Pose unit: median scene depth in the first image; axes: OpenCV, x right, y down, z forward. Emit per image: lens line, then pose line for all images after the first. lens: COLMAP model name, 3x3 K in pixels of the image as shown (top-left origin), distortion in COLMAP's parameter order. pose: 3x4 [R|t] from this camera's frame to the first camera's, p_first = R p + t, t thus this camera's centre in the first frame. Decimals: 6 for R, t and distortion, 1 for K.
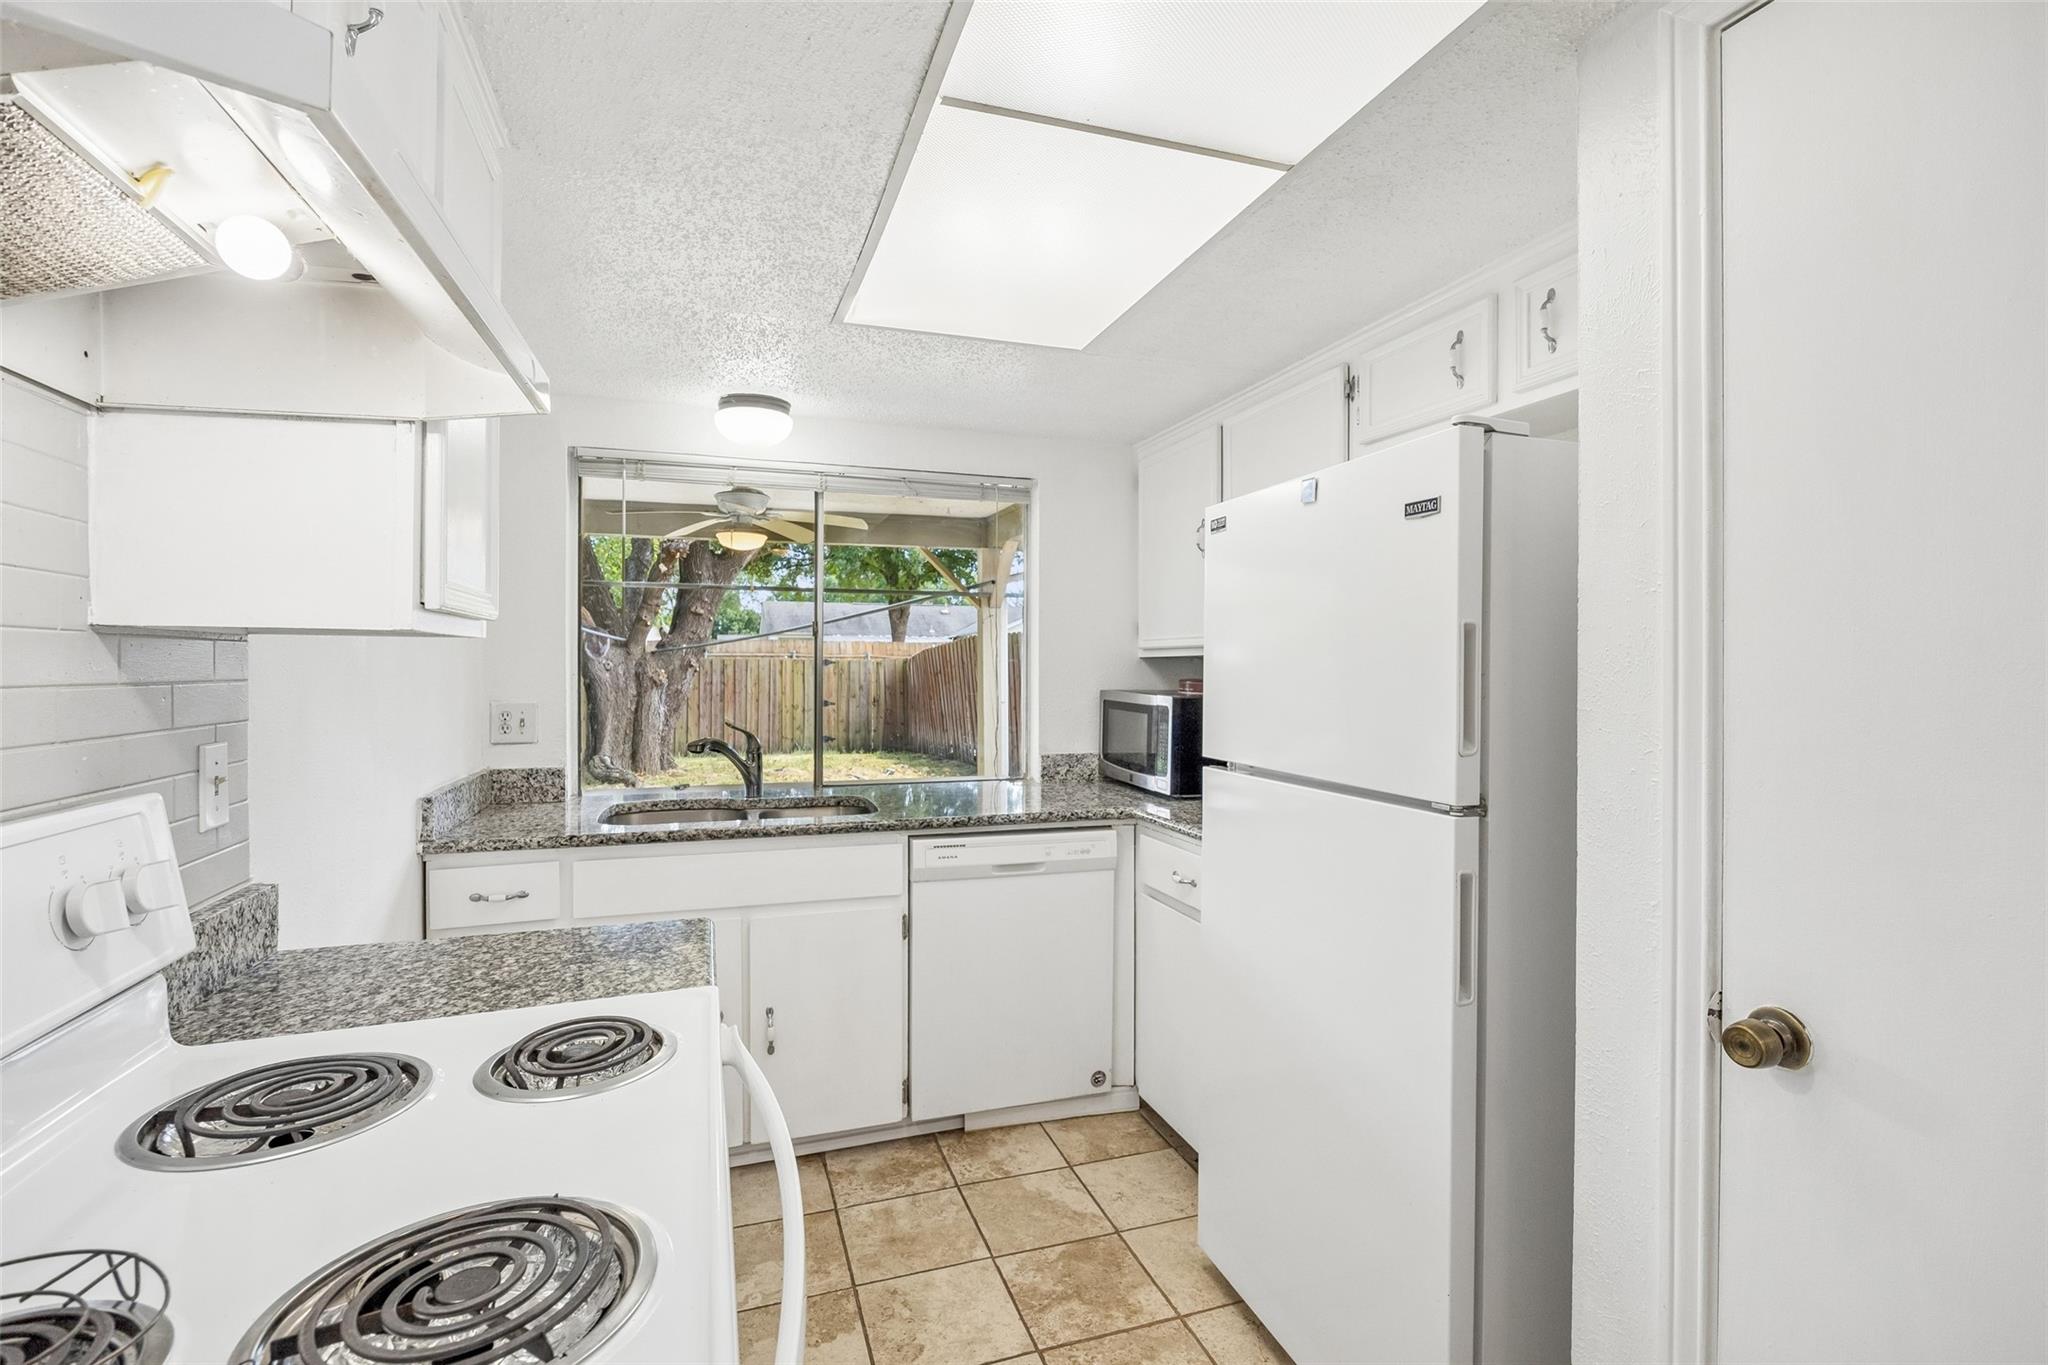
lens RADIAL K [[942.4, 0, 1037.2], [0, 942.4, 668.7], [0, 0, 1]] dist [-0.018908, 0.003420]
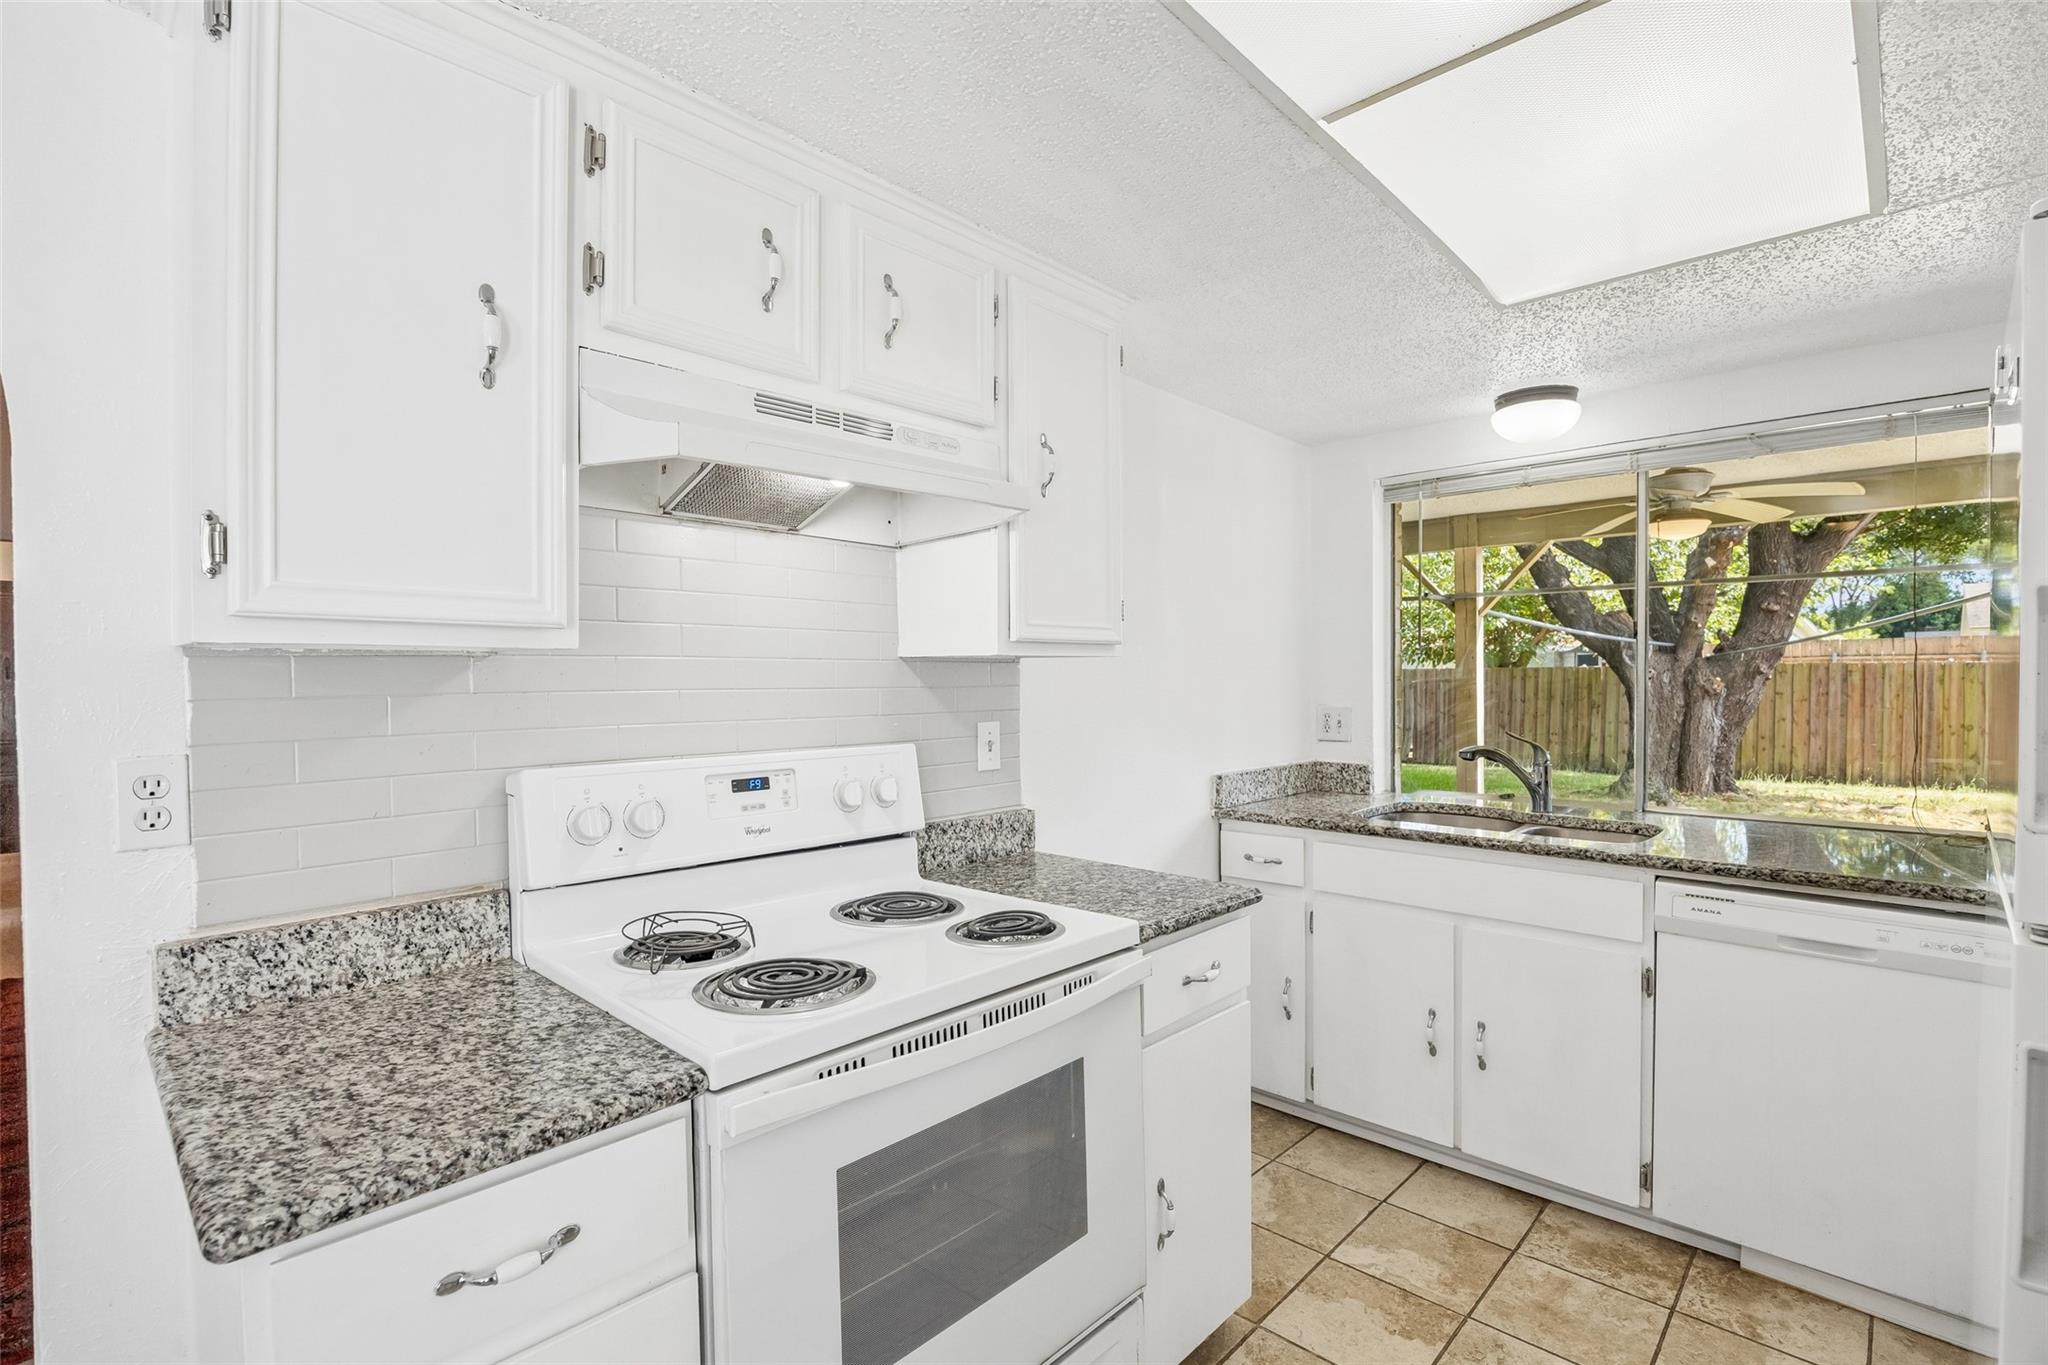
lens RADIAL K [[942.4, 0, 1023.4], [0, 942.4, 687.9], [0, 0, 1]] dist [-0.018908, 0.003420]
pose [[0.454610, 0.005224, -0.890675, 0.399277], [0.004839, 0.999954, 0.008335, 0.001360], [0.890677, -0.008099, 0.454564, 0.142121]]
